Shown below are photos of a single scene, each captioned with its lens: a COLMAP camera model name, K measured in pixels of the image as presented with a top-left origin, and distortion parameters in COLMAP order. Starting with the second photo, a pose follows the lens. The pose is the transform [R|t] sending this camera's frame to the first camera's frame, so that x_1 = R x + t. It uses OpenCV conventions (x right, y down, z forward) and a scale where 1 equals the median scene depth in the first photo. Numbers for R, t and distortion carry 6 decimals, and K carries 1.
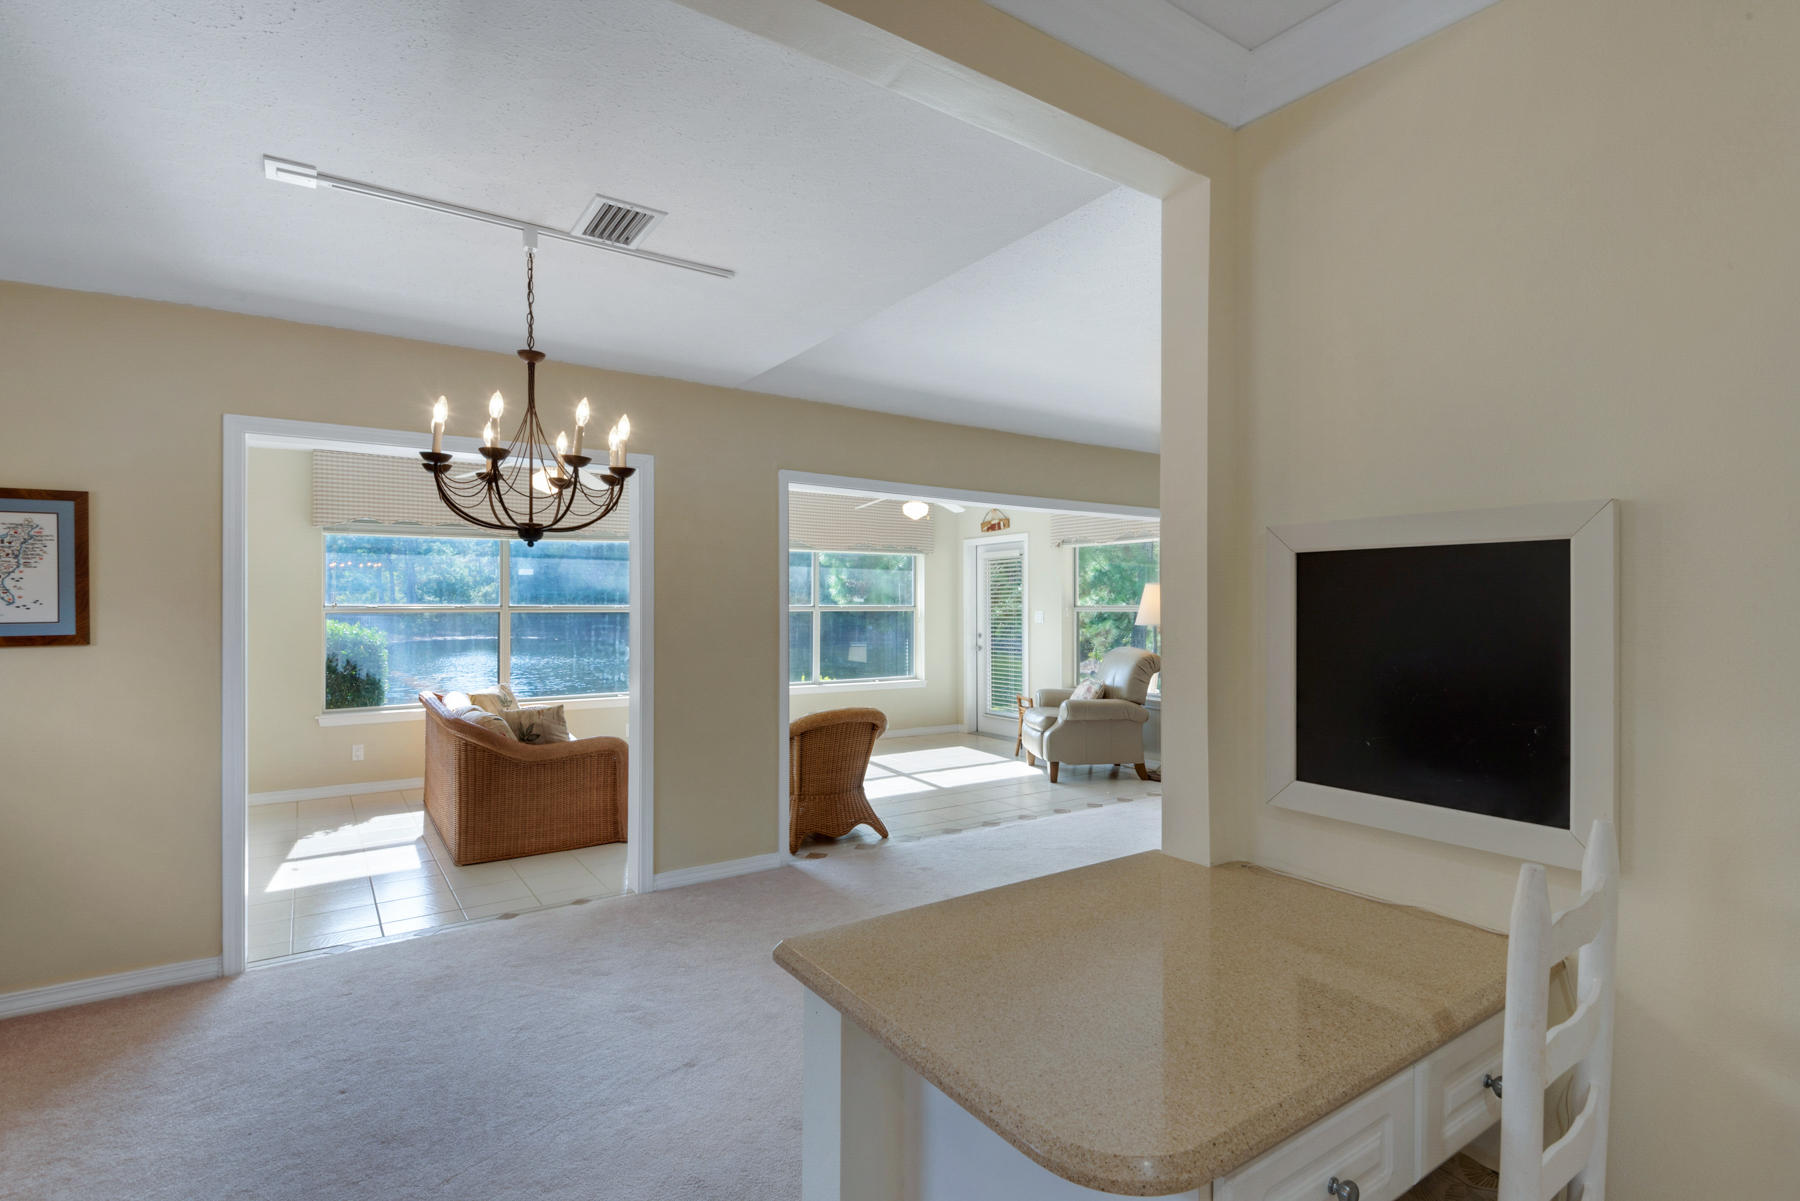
lens RADIAL K [[847.6, 0, 900.0], [0, 847.6, 600.5], [0, 0, 1]] dist [-0.017786, 0.000219]
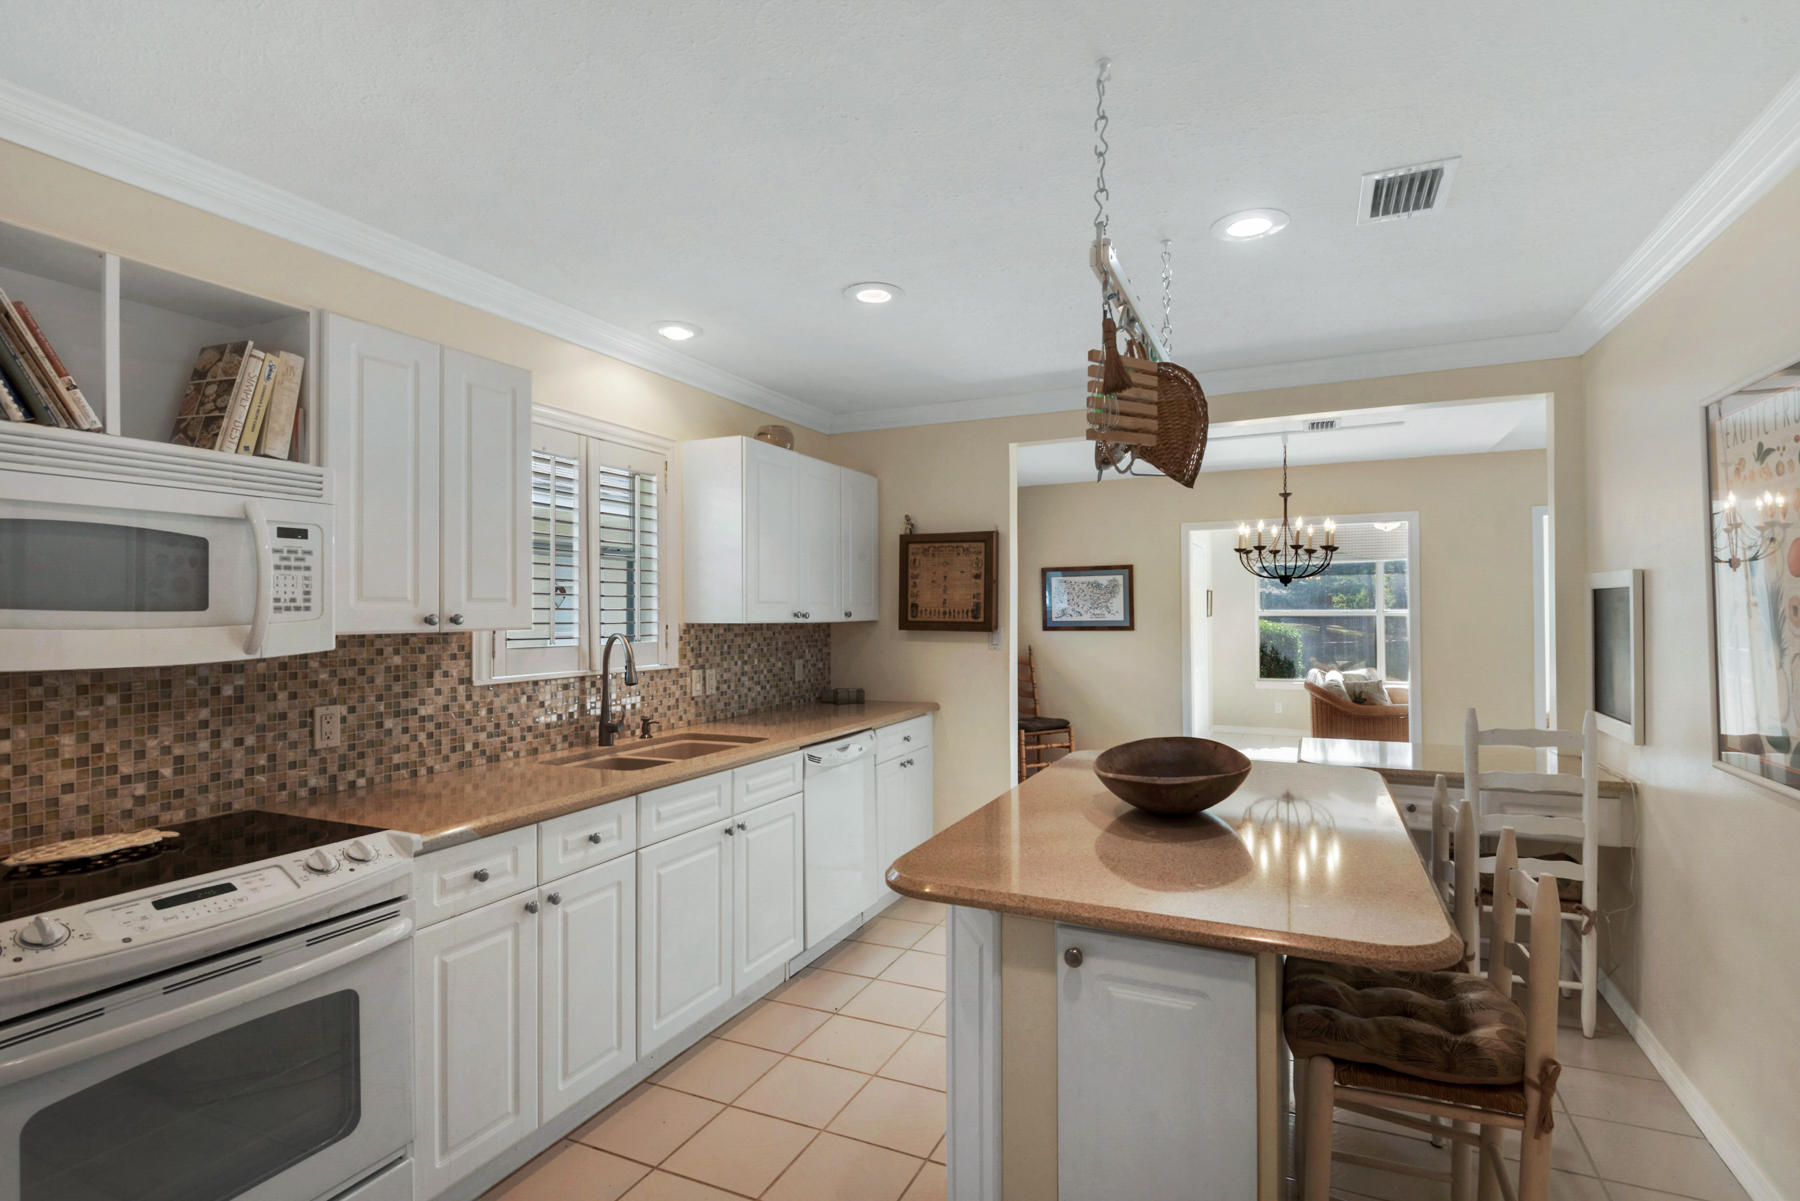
lens RADIAL K [[821.1, 0, 900.0], [0, 821.1, 600.5], [0, 0, 1]] dist [0.000584, 0.000113]
pose [[0.470730, -0.010535, -0.882214, 0.737423], [0.008548, 0.999936, -0.007380, -0.018995], [0.882236, -0.004067, 0.470790, -0.650272]]
